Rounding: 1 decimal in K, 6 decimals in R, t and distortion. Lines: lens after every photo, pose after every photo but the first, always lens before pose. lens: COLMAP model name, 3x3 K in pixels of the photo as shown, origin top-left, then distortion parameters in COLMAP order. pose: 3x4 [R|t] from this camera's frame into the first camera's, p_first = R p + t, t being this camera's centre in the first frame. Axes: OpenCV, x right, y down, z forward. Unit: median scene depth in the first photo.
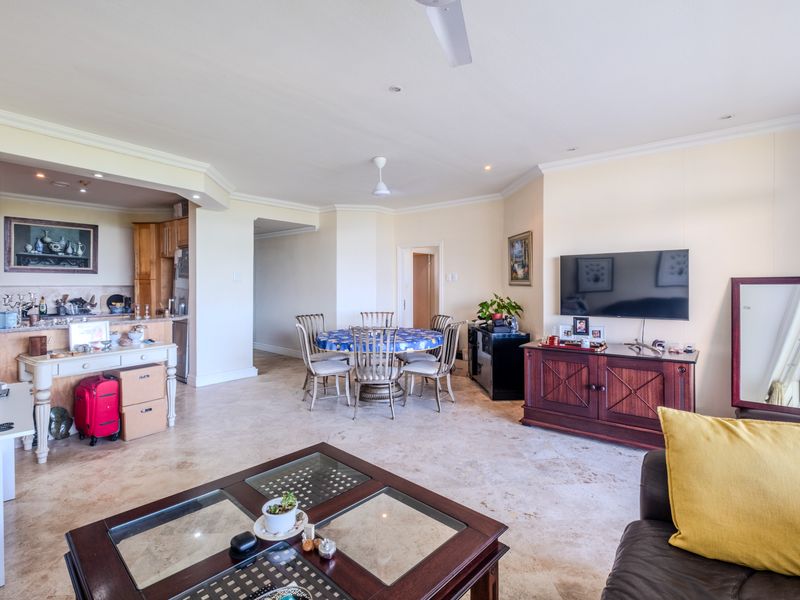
lens RADIAL K [[398.9, 0, 396.9], [0, 398.9, 283.3], [0, 0, 1]] dist [0.008486, -0.007467]
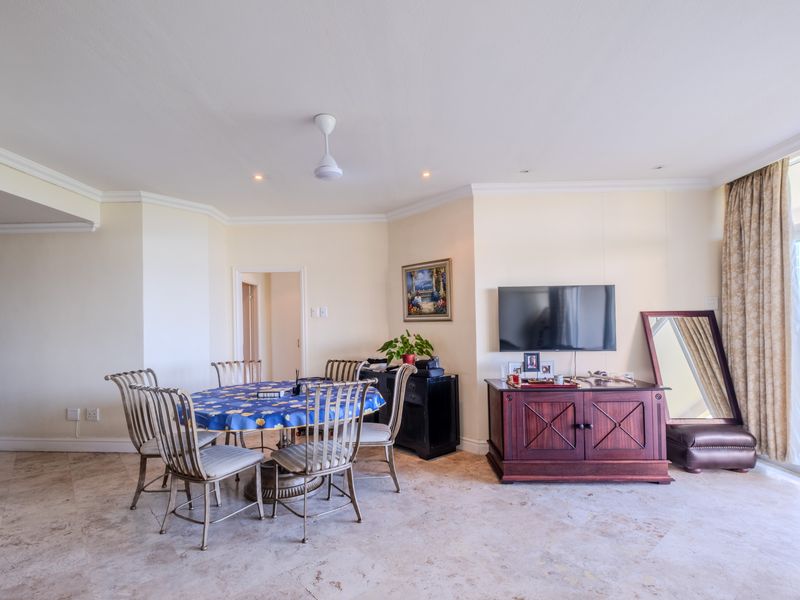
lens RADIAL K [[398.9, 0, 389.1], [0, 398.9, 326.1], [0, 0, 1]] dist [0.008486, -0.007467]
pose [[0.797729, -0.001311, 0.603014, -0.246860], [0.004025, 0.999987, -0.003150, 0.016309], [-0.603002, 0.004940, 0.797724, 0.304144]]
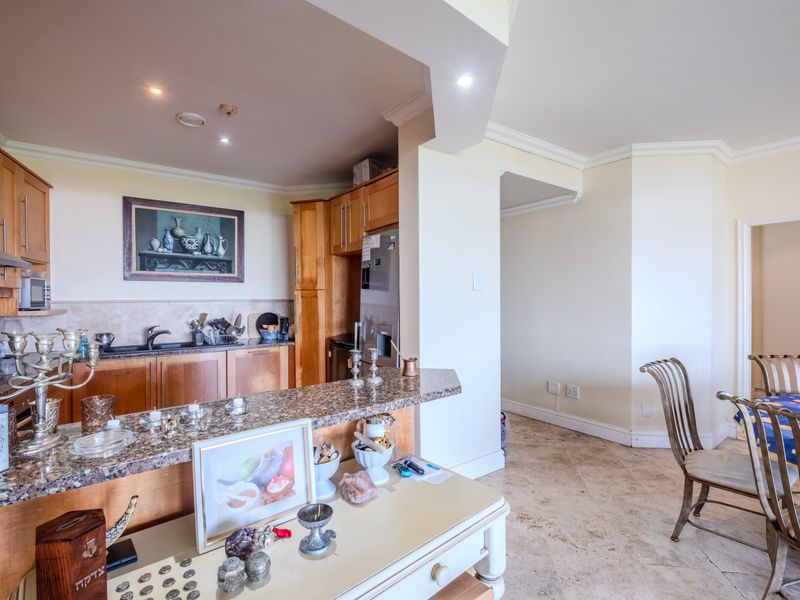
lens RADIAL K [[398.9, 0, 400.3], [0, 398.9, 298.7], [0, 0, 1]] dist [0.008486, -0.007467]
pose [[0.969402, -0.006410, -0.245395, -0.360661], [0.007504, 0.999966, 0.003521, 0.003641], [0.245364, -0.005255, 0.969417, 0.452478]]
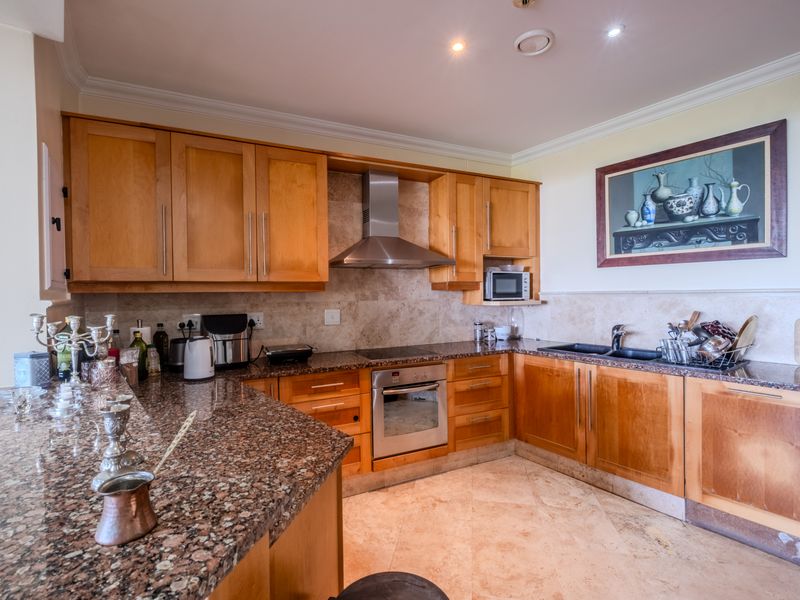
lens RADIAL K [[398.9, 0, 391.3], [0, 398.9, 290.3], [0, 0, 1]] dist [0.008486, -0.007467]
pose [[-0.262155, -0.006871, -0.965001, -0.348698], [0.013212, 0.999855, -0.010709, 0.006098], [0.964935, -0.015556, -0.262027, 0.837322]]
